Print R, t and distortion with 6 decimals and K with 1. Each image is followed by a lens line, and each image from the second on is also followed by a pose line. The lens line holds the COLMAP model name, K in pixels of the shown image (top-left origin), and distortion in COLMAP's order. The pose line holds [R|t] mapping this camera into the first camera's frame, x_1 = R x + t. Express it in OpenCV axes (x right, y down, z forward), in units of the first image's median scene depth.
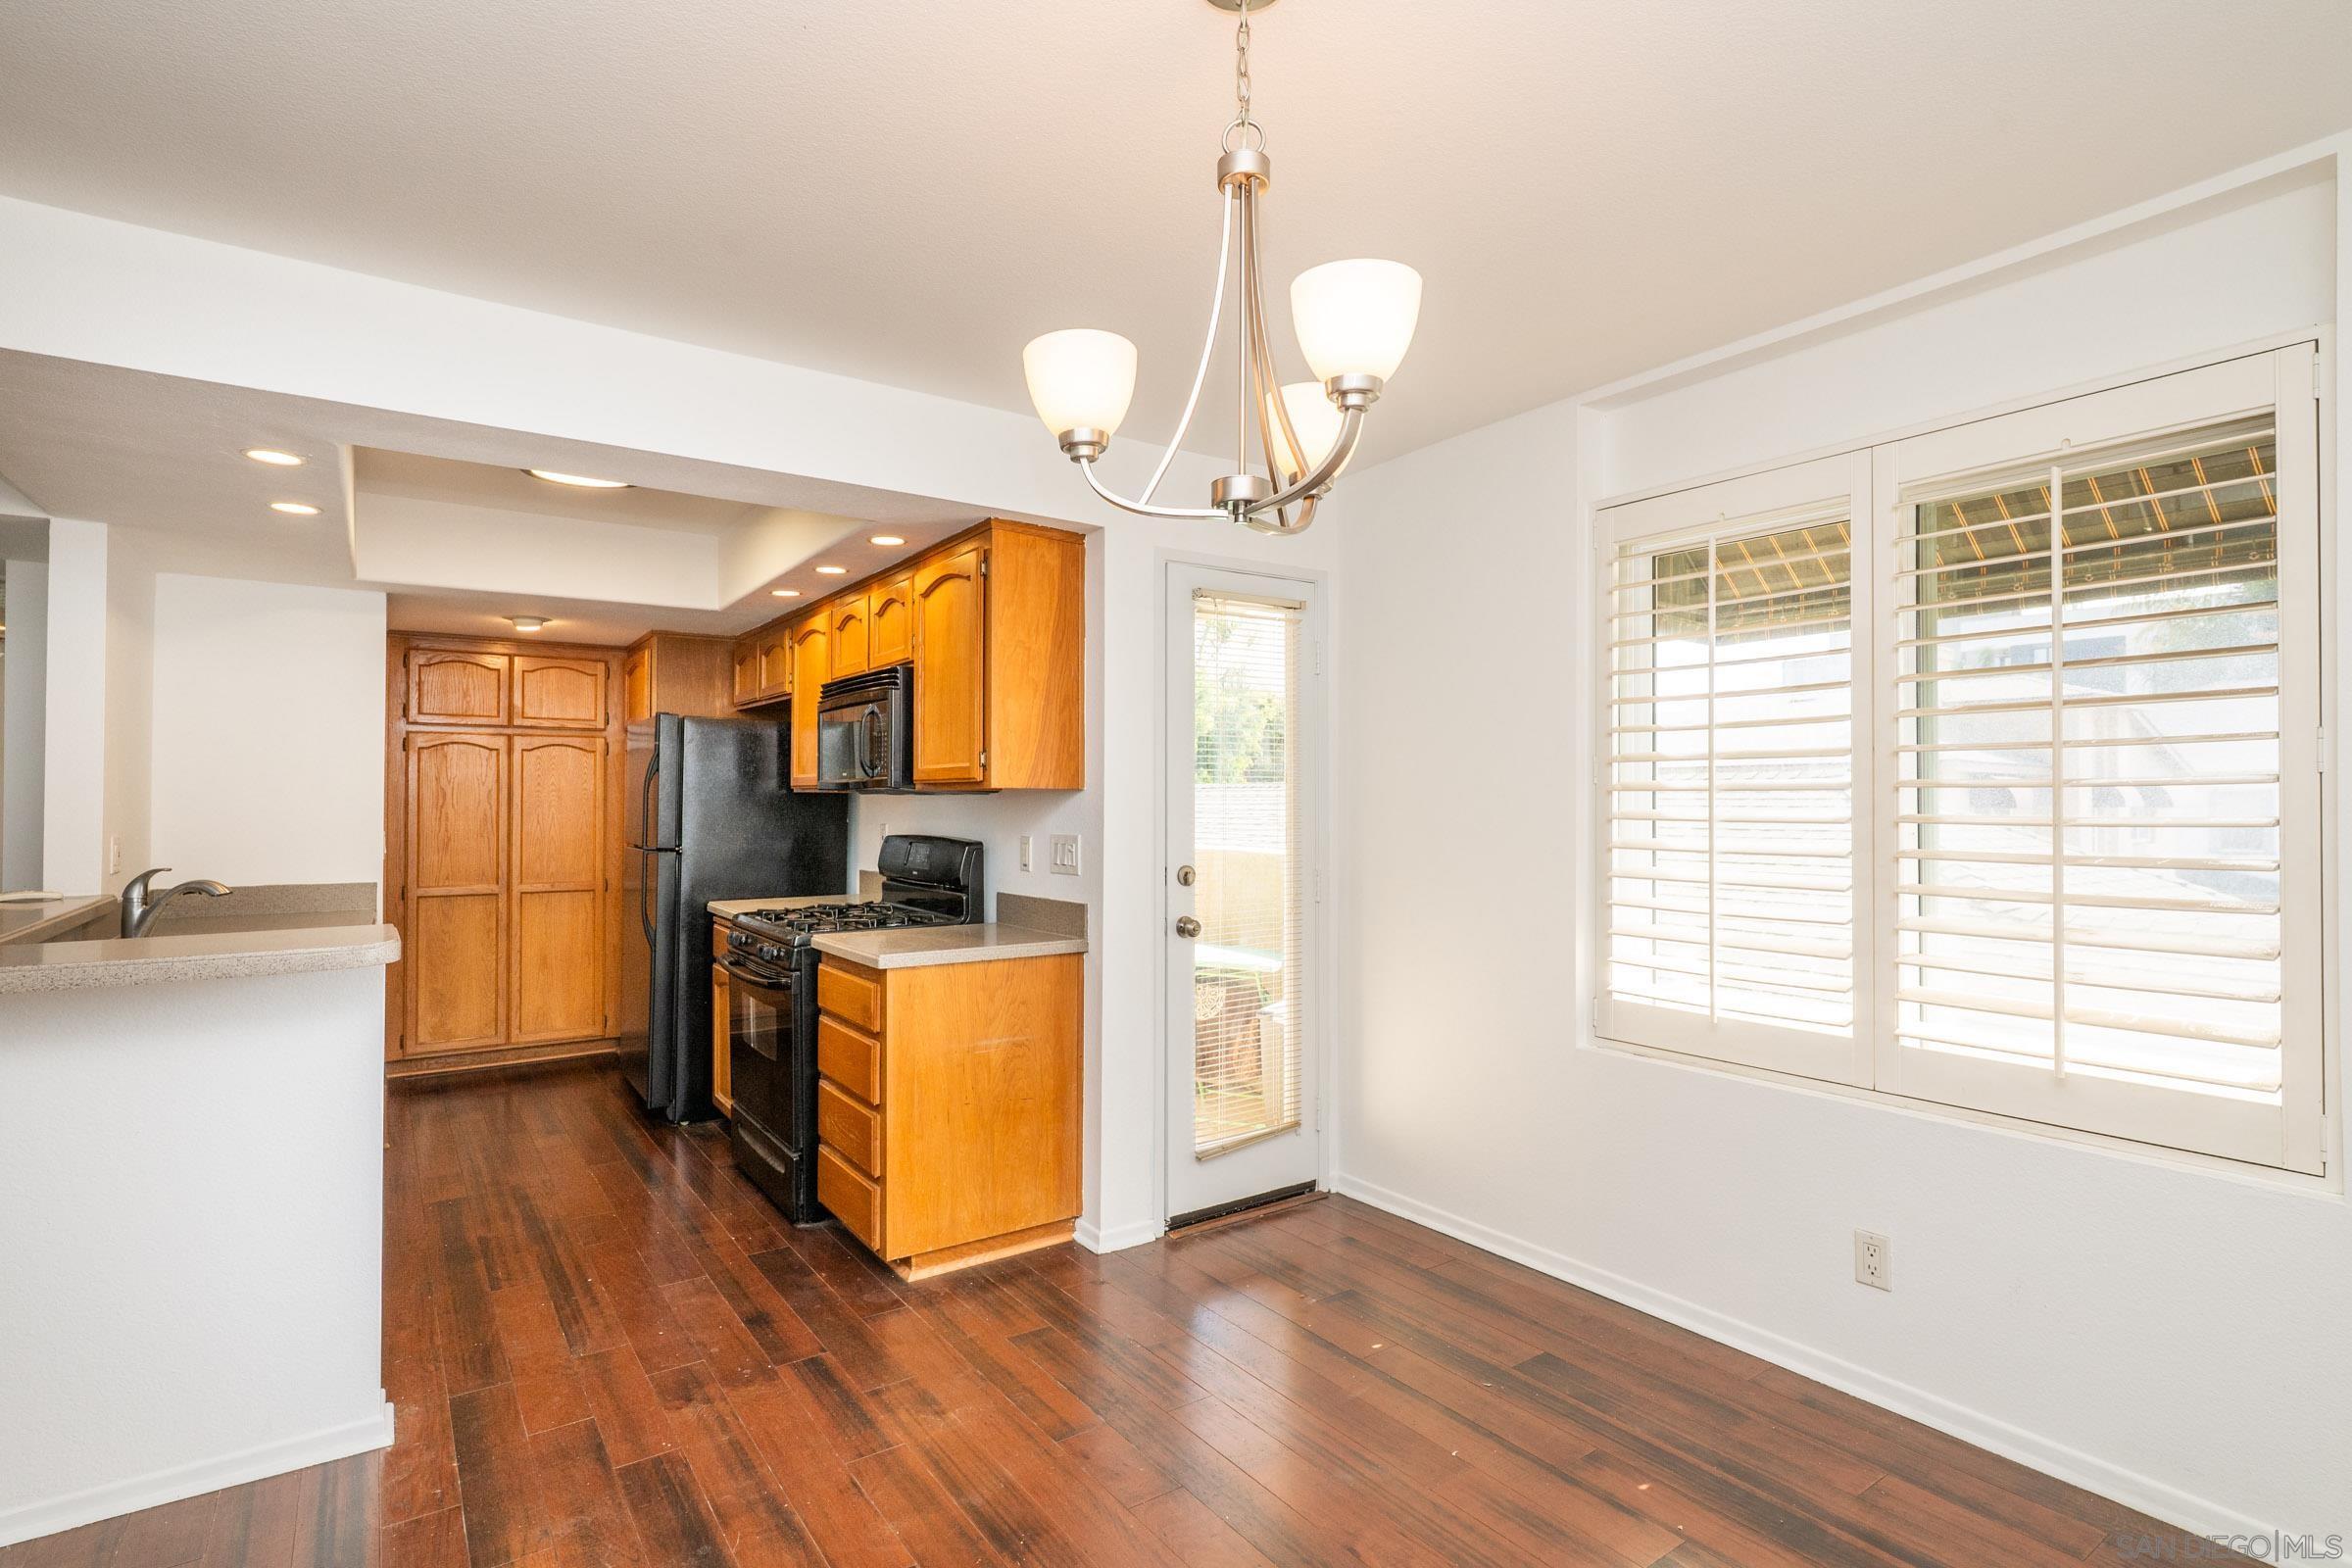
lens RADIAL K [[1140.2, 0, 1170.0], [0, 1140.2, 790.2], [0, 0, 1]] dist [-0.000887, 0.000894]
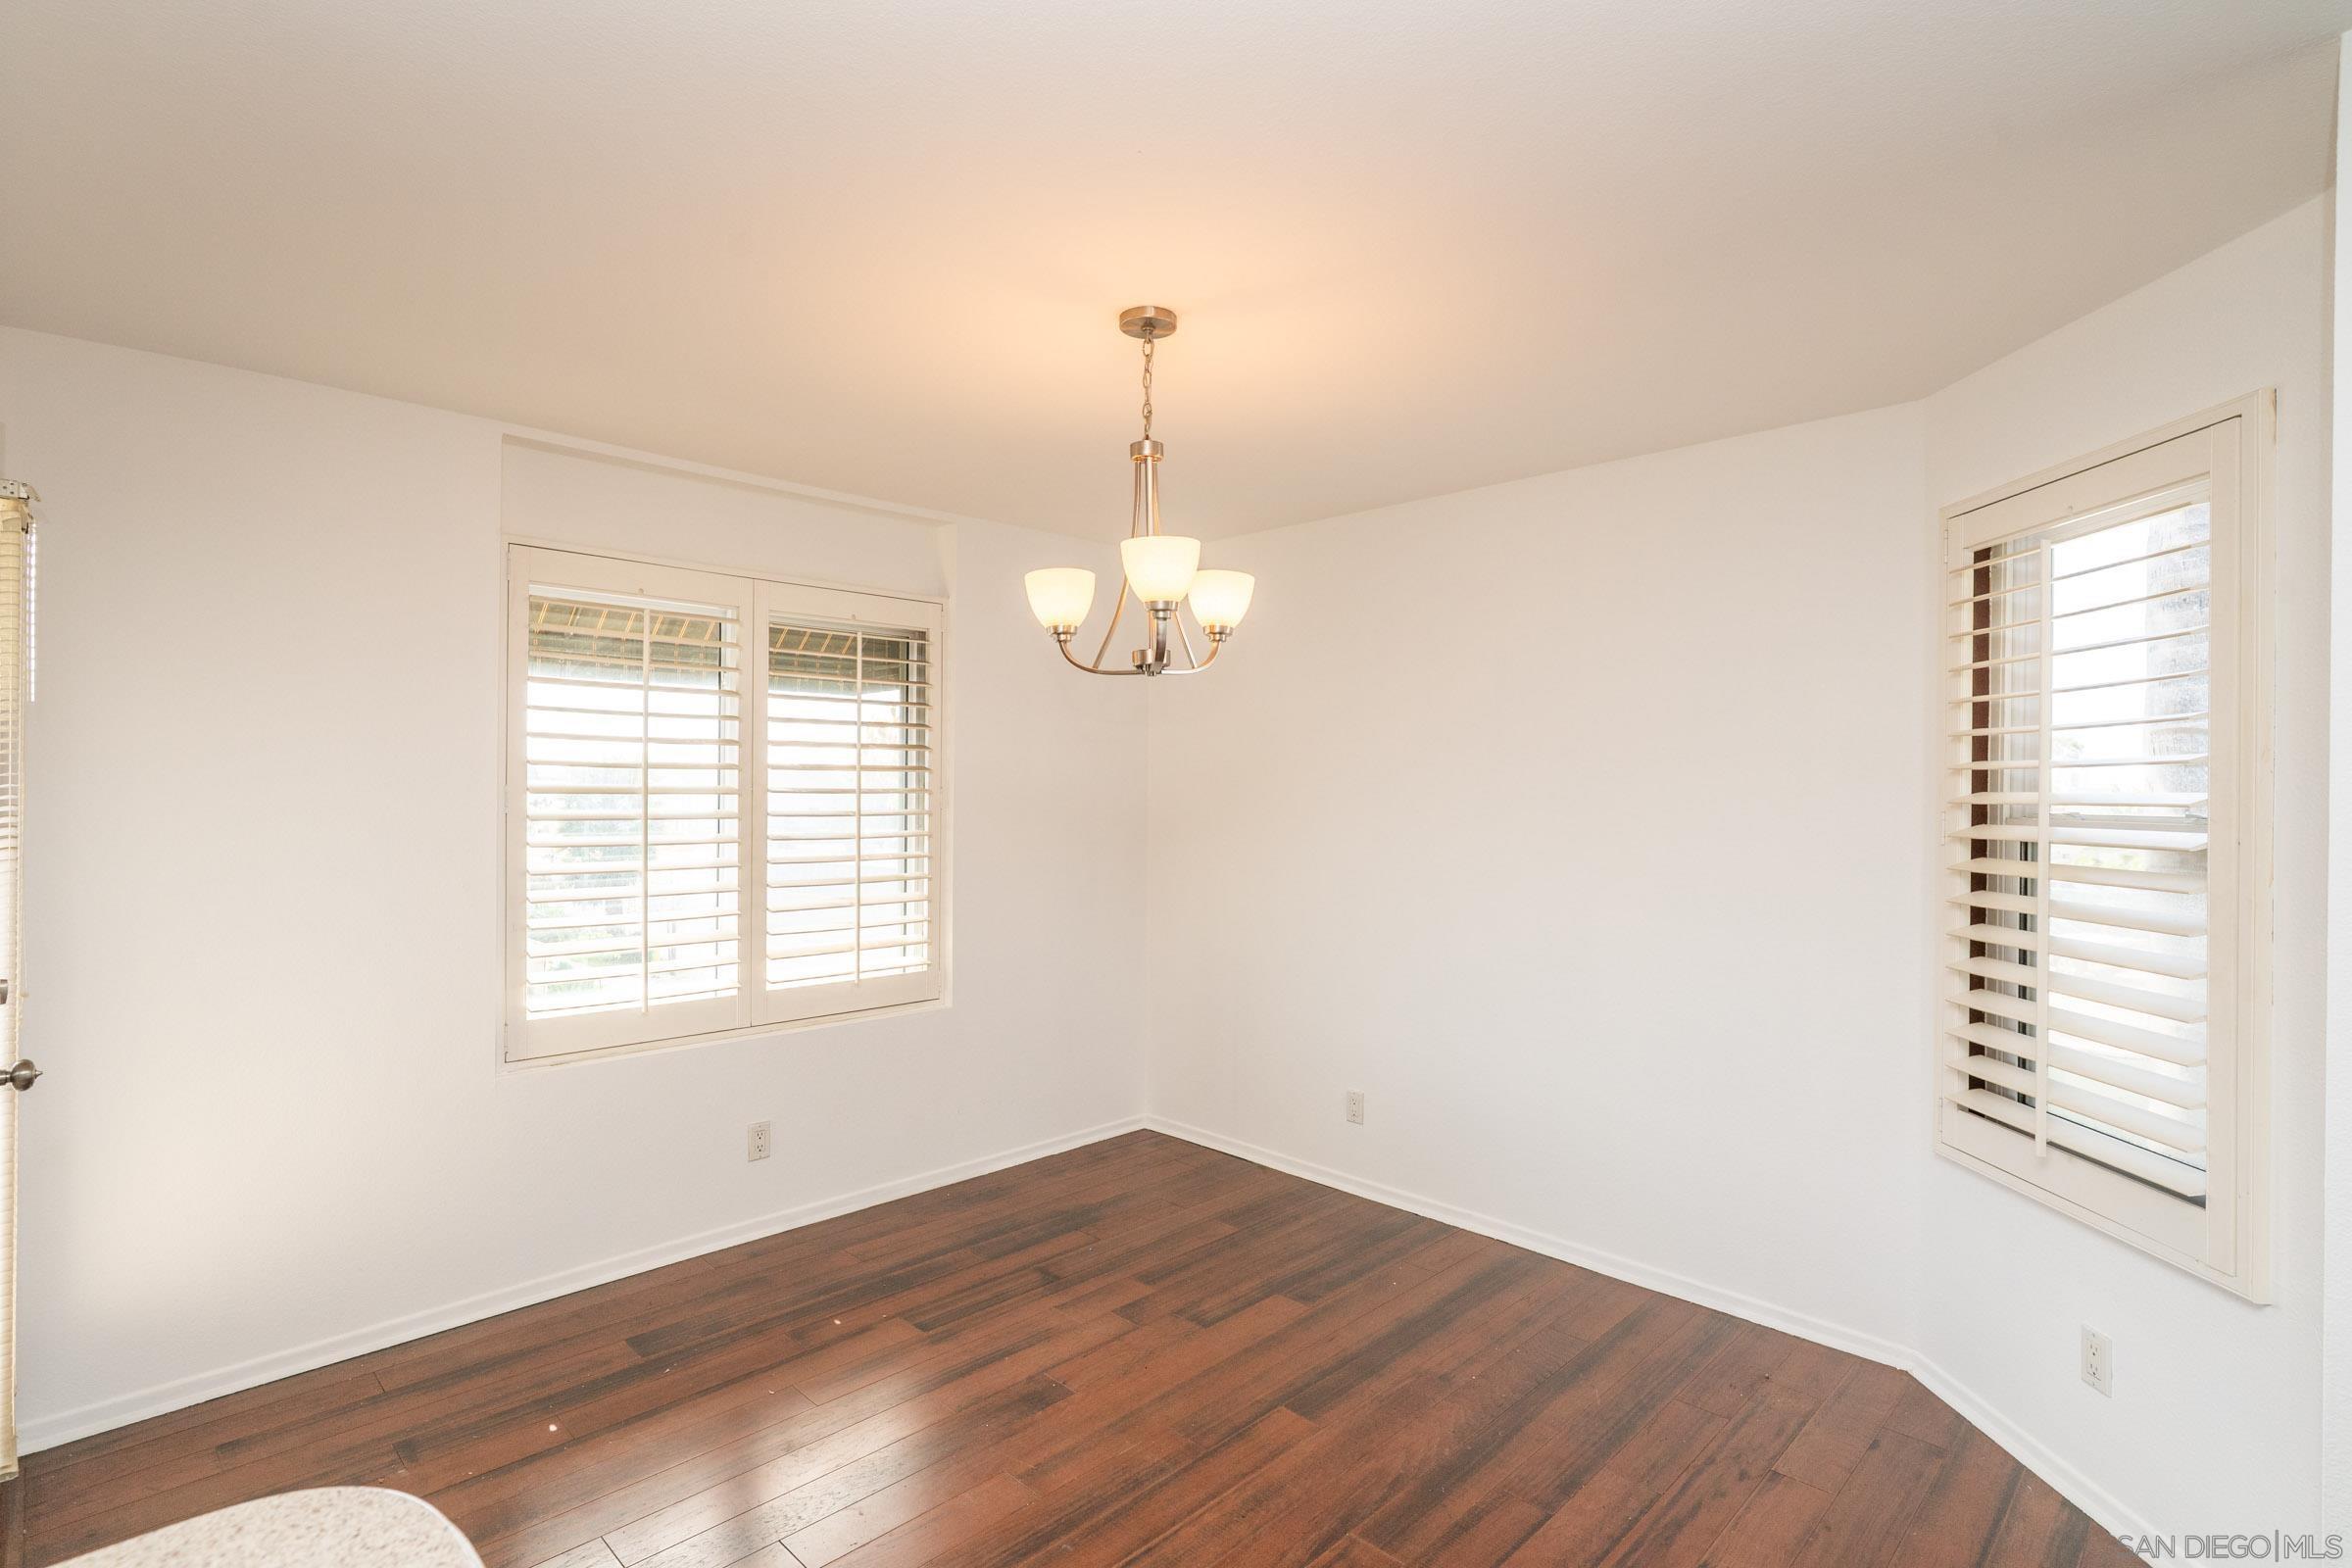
lens RADIAL K [[1140.2, 0, 1170.0], [0, 1140.2, 790.2], [0, 0, 1]] dist [-0.000887, 0.000894]
pose [[-0.176330, -0.005102, 0.984318, -0.651720], [-0.018729, 0.999823, 0.001827, -0.034886], [-0.984153, -0.018113, -0.176394, 0.538033]]
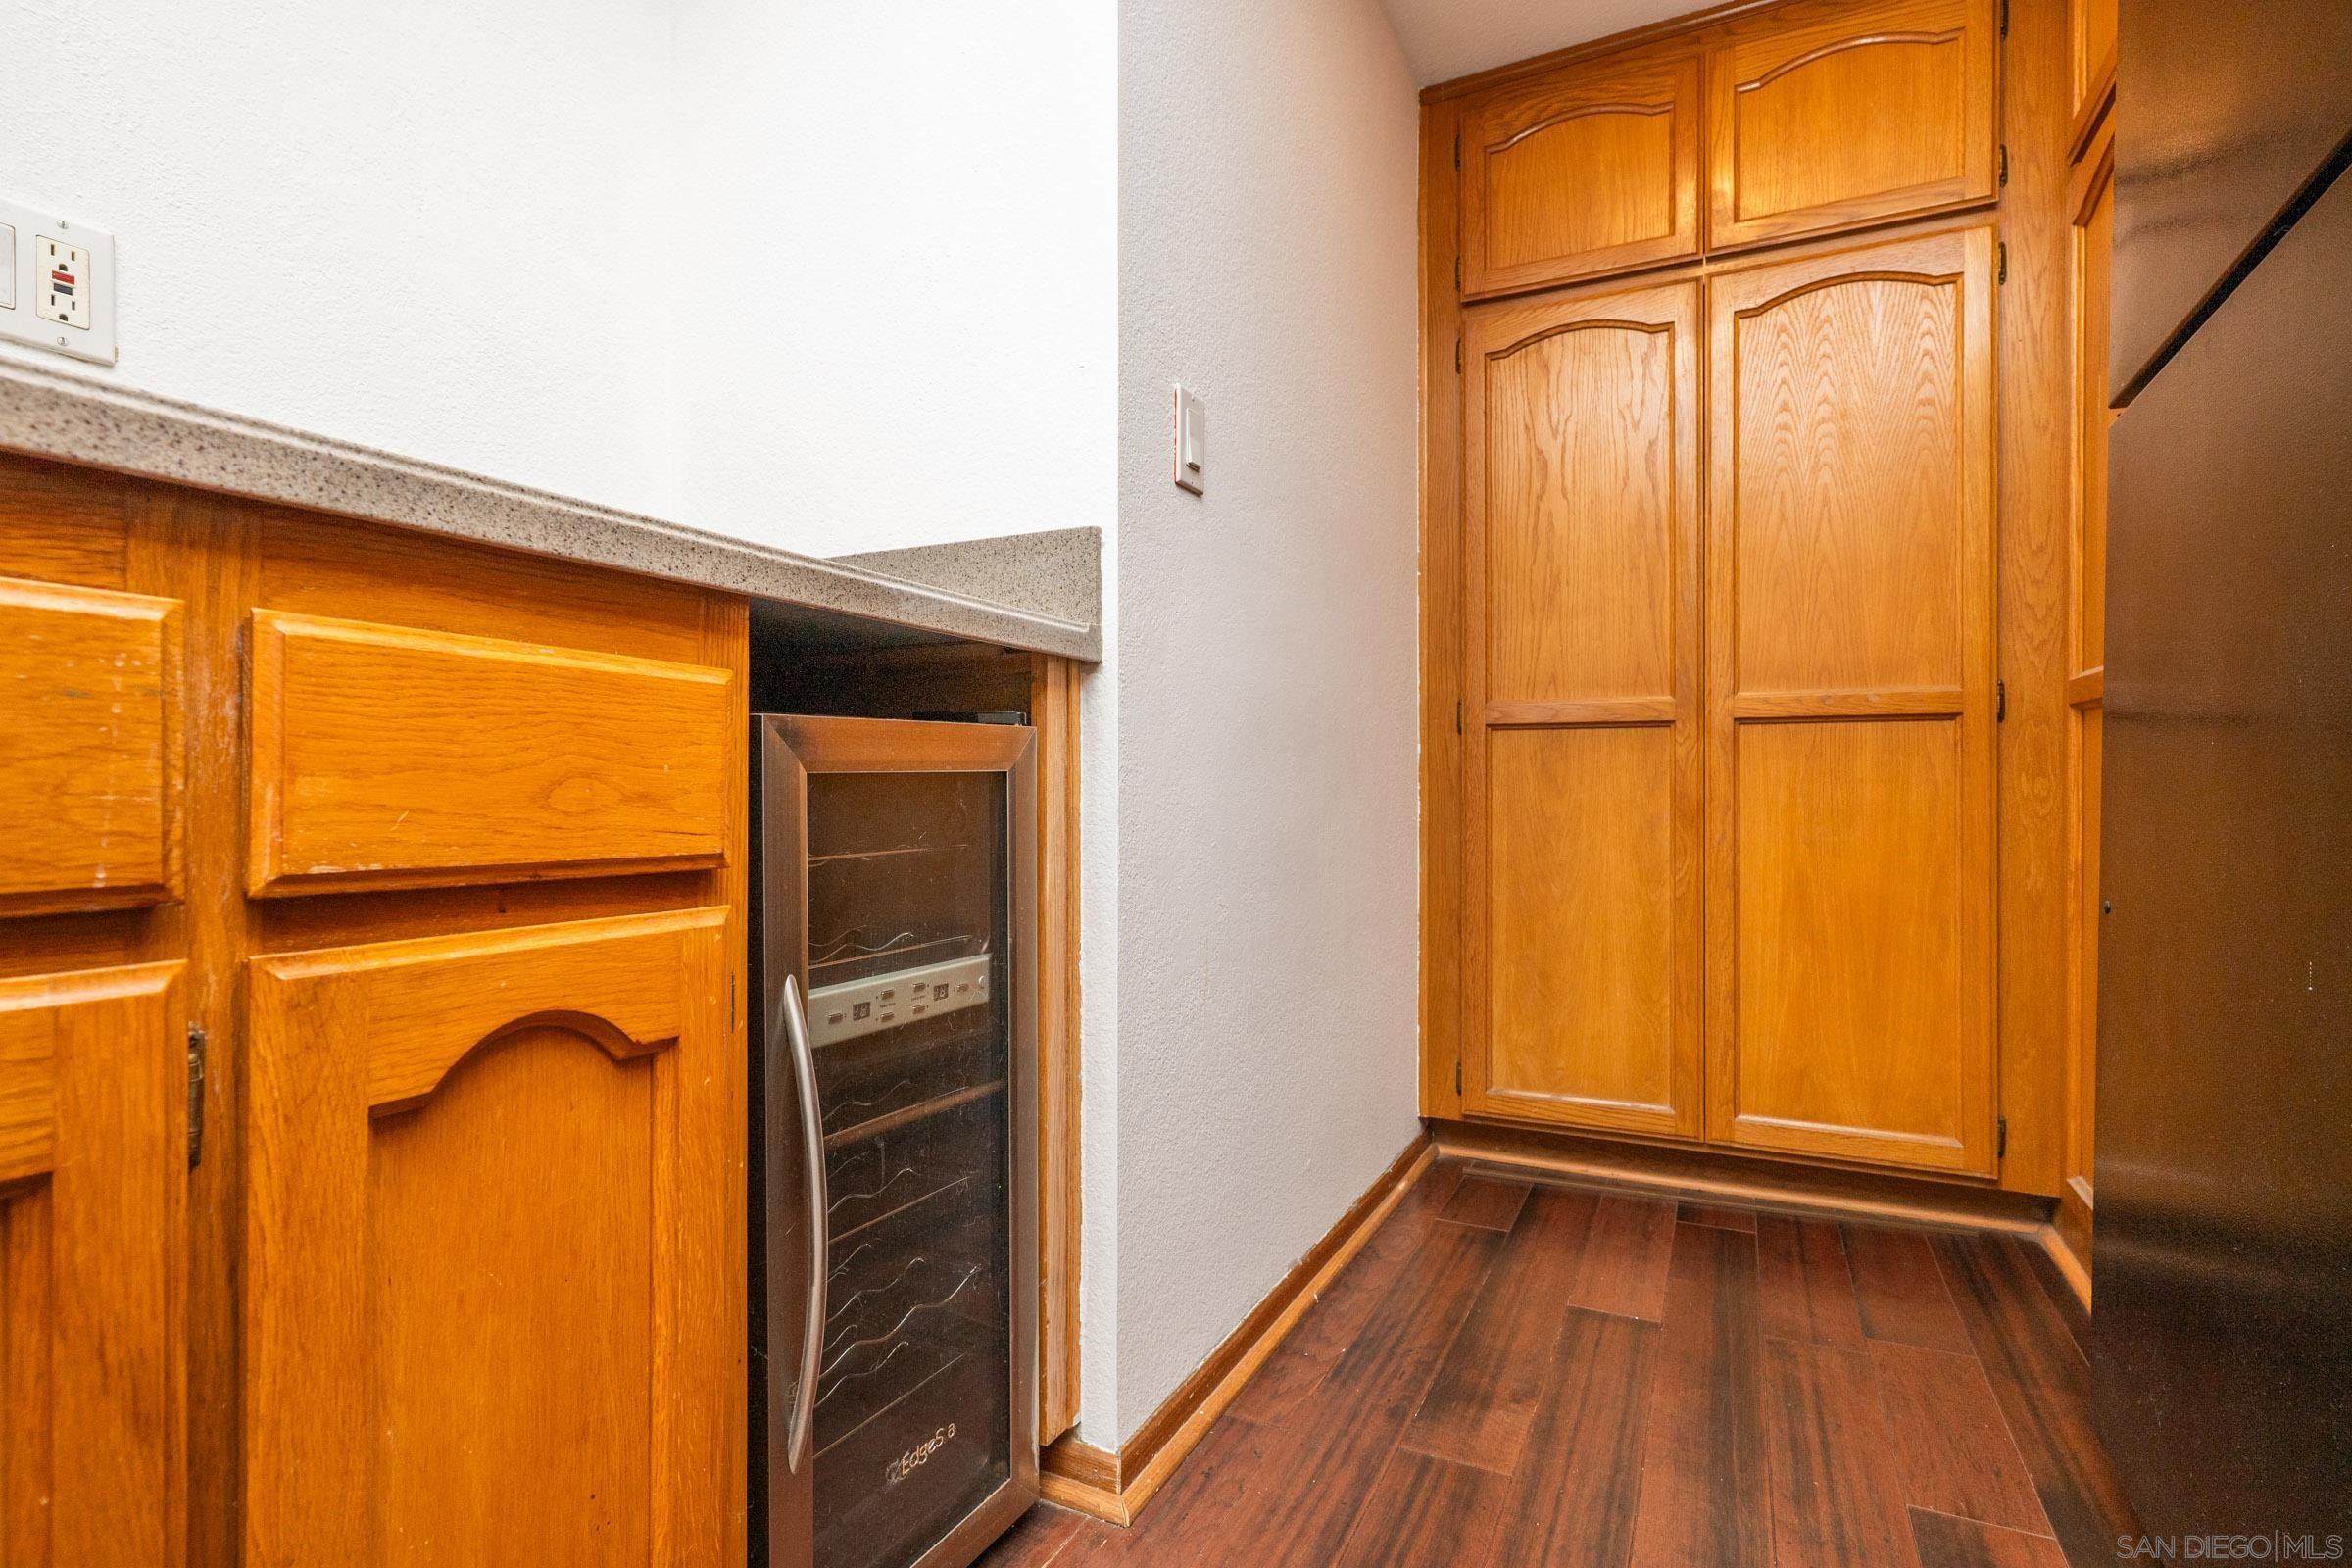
lens RADIAL K [[1140.2, 0, 1170.0], [0, 1140.2, 790.2], [0, 0, 1]] dist [-0.000887, 0.000894]
pose [[0.478784, -0.001377, -0.877932, -0.566804], [0.008861, 0.999955, 0.003264, 0.180635], [0.877888, -0.009342, 0.478775, 1.117833]]
